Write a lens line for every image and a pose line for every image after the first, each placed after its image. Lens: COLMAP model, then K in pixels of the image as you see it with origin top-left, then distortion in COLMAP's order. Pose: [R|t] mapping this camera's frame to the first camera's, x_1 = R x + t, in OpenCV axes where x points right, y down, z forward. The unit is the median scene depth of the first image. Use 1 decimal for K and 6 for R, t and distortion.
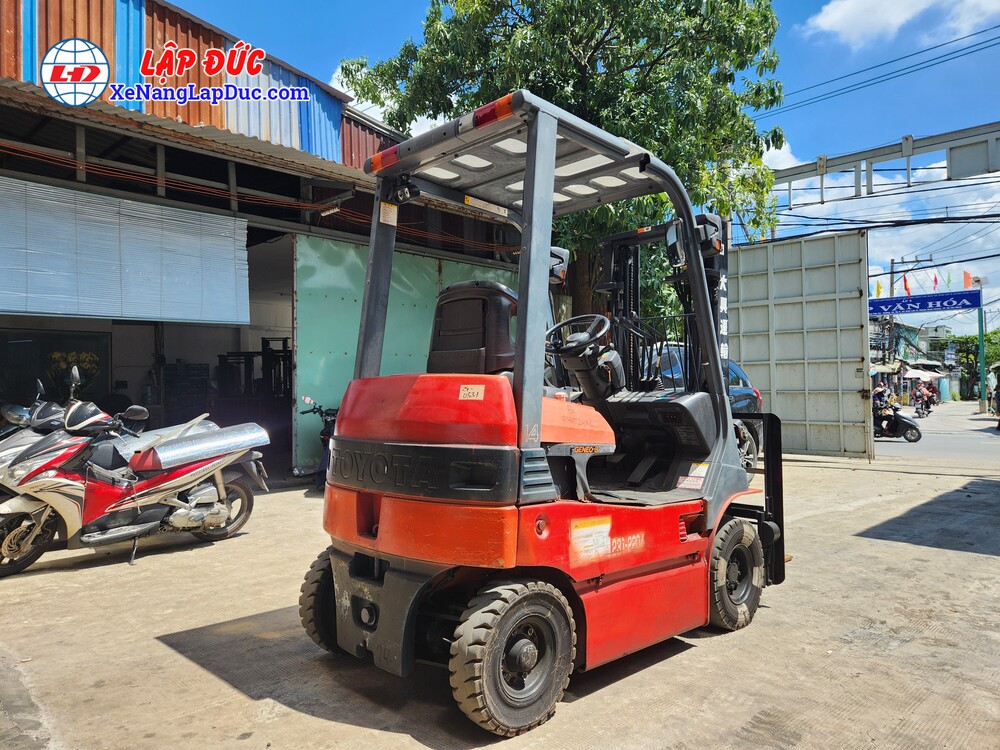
lens RADIAL K [[662.2, 0, 495.5], [0, 662.2, 366.3], [0, 0, 1]] dist [0.082530, -0.074749]
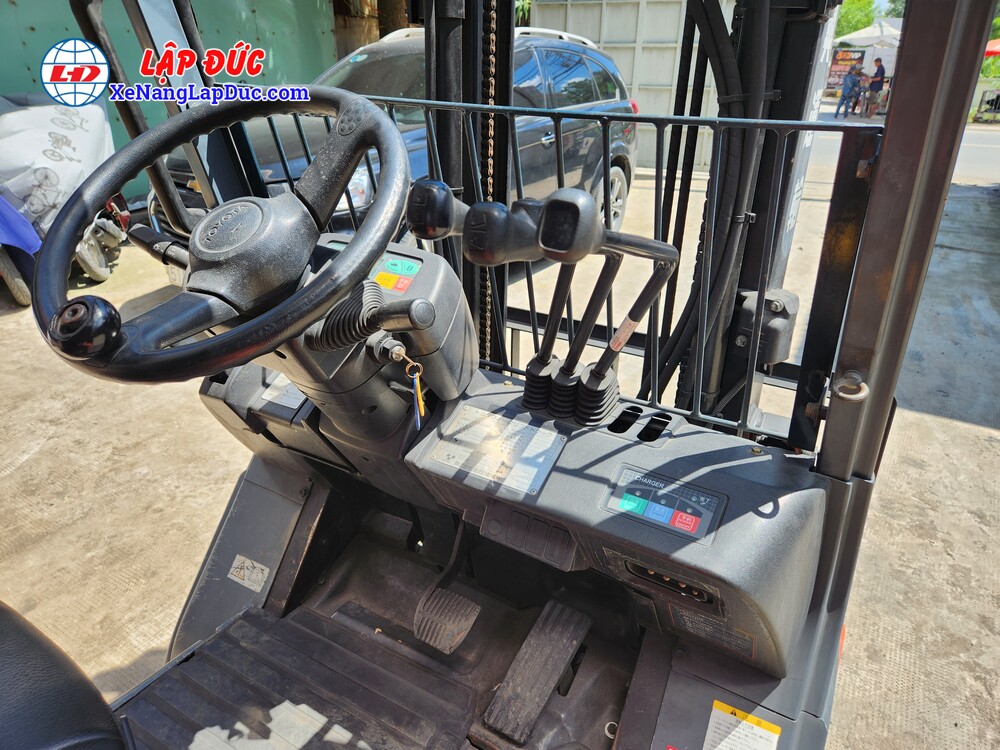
lens RADIAL K [[667.8, 0, 500.0], [0, 667.8, 375.0], [0, 0, 1]] dist [0.083420, -0.075710]
pose [[0.967414, -0.093783, 0.235190, 0.161082], [-0.025503, 0.888060, 0.459019, -0.109368], [-0.251911, -0.450060, 0.856730, 0.878109]]
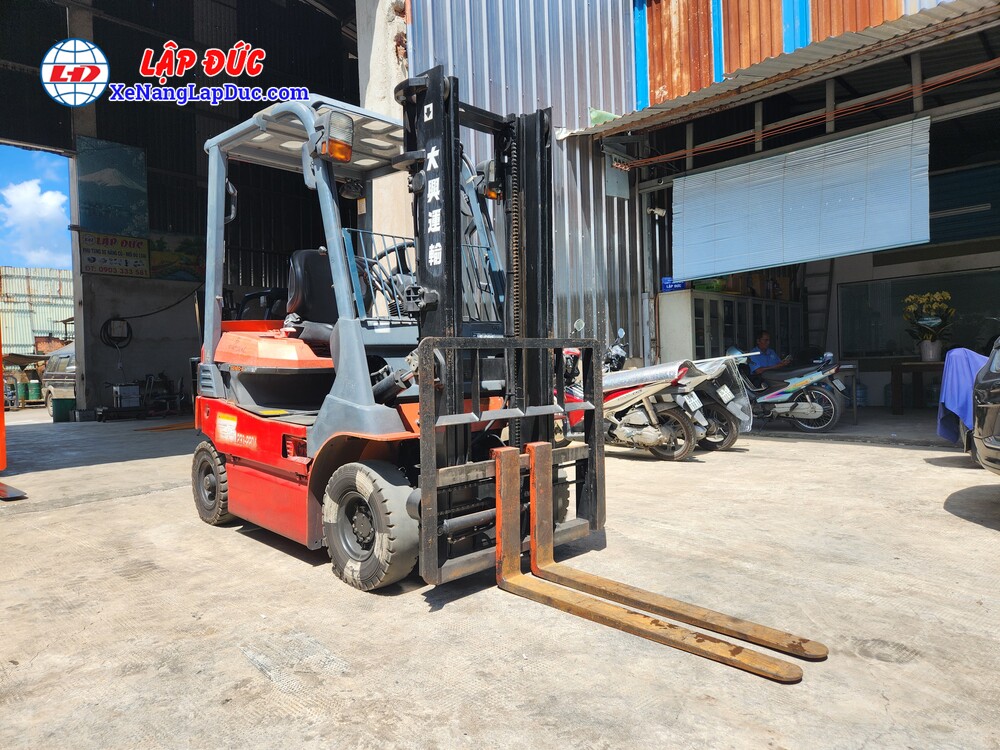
lens RADIAL K [[667.8, 0, 500.0], [0, 667.8, 375.0], [0, 0, 1]] dist [0.083420, -0.075710]
pose [[0.008967, 0.025120, -0.999644, 1.290195], [0.064709, 0.997574, 0.025648, 0.112662], [0.997864, -0.064916, 0.007319, 1.260786]]
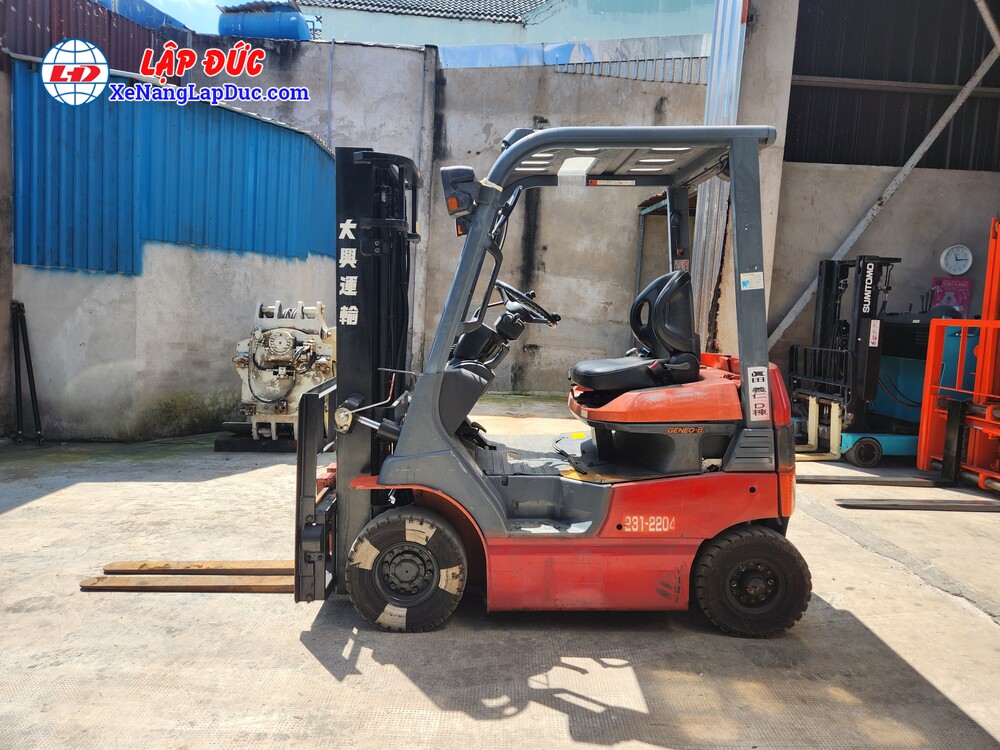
lens RADIAL K [[662.2, 0, 495.5], [0, 662.2, 366.3], [0, 0, 1]] dist [0.082530, -0.074749]
pose [[-0.722012, -0.083576, 0.686814, -0.567958], [-0.060368, 0.996501, 0.057799, -0.013237], [-0.689242, 0.000270, -0.724531, 1.899832]]
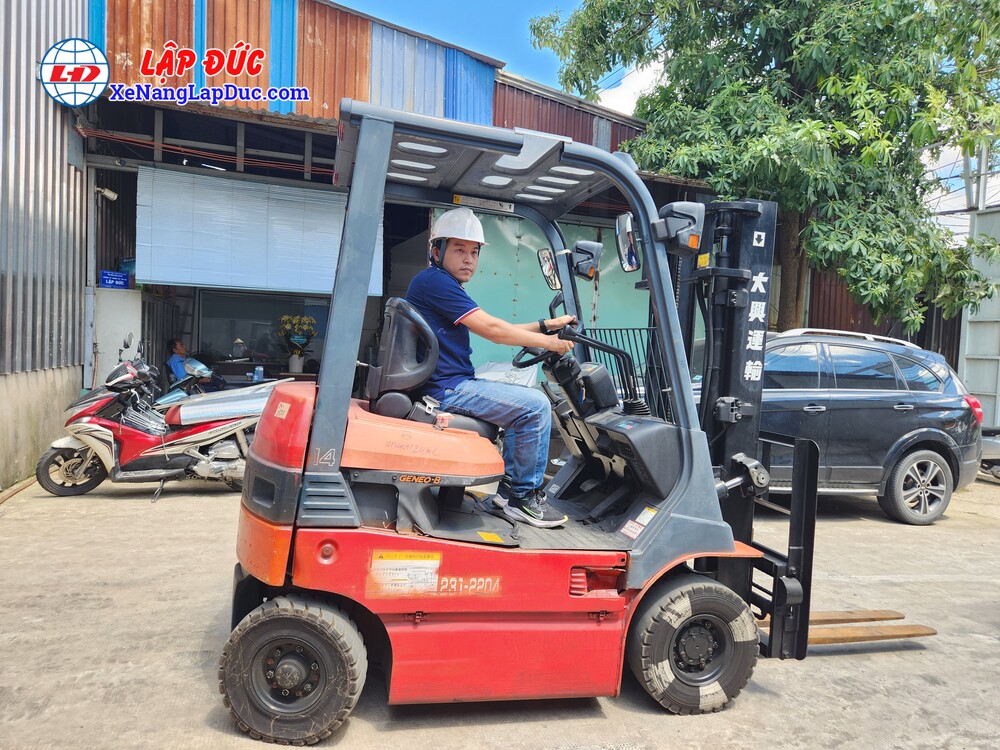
lens RADIAL K [[637.4, 0, 486.8], [0, 637.4, 382.1], [0, 0, 1]] dist [0.026027, -0.001933]
pose [[0.861373, 0.065892, -0.503682, 0.539560], [-0.033827, 0.996791, 0.072551, -0.064677], [0.506846, -0.045456, 0.860837, 0.226441]]
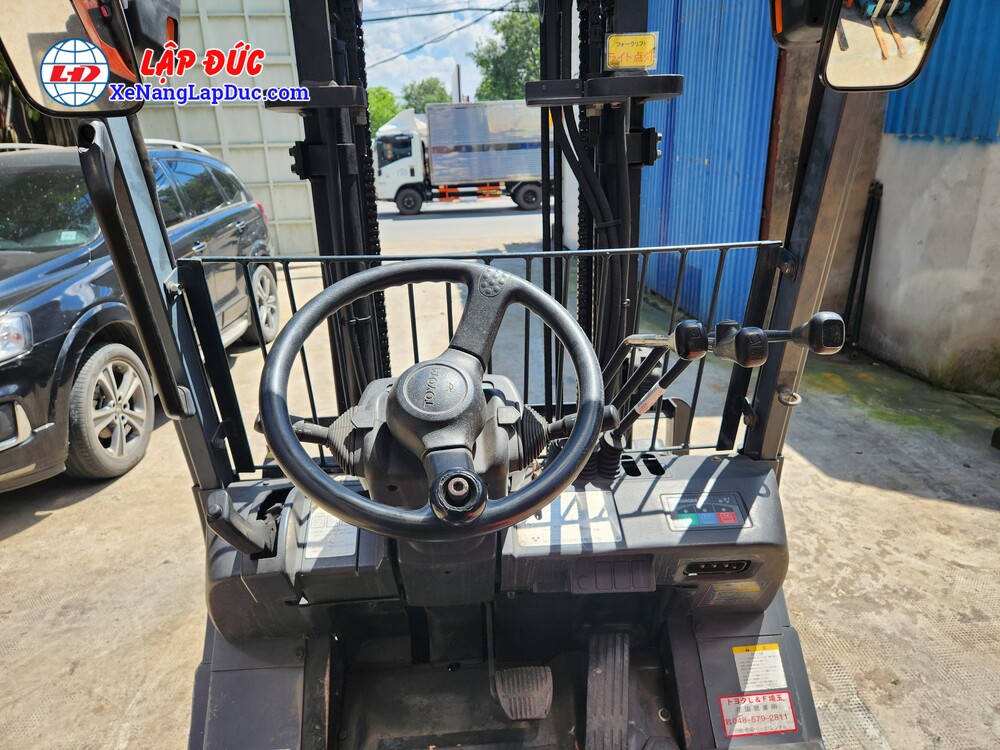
lens RADIAL K [[679.9, 0, 500.0], [0, 679.9, 375.0], [0, 0, 1]] dist [0.029378, -0.022531]
pose [[0.661015, -0.257955, 0.704641, -0.028172], [-0.000759, 0.938824, 0.344397, -0.140828], [-0.750373, -0.228186, 0.620380, 0.934673]]
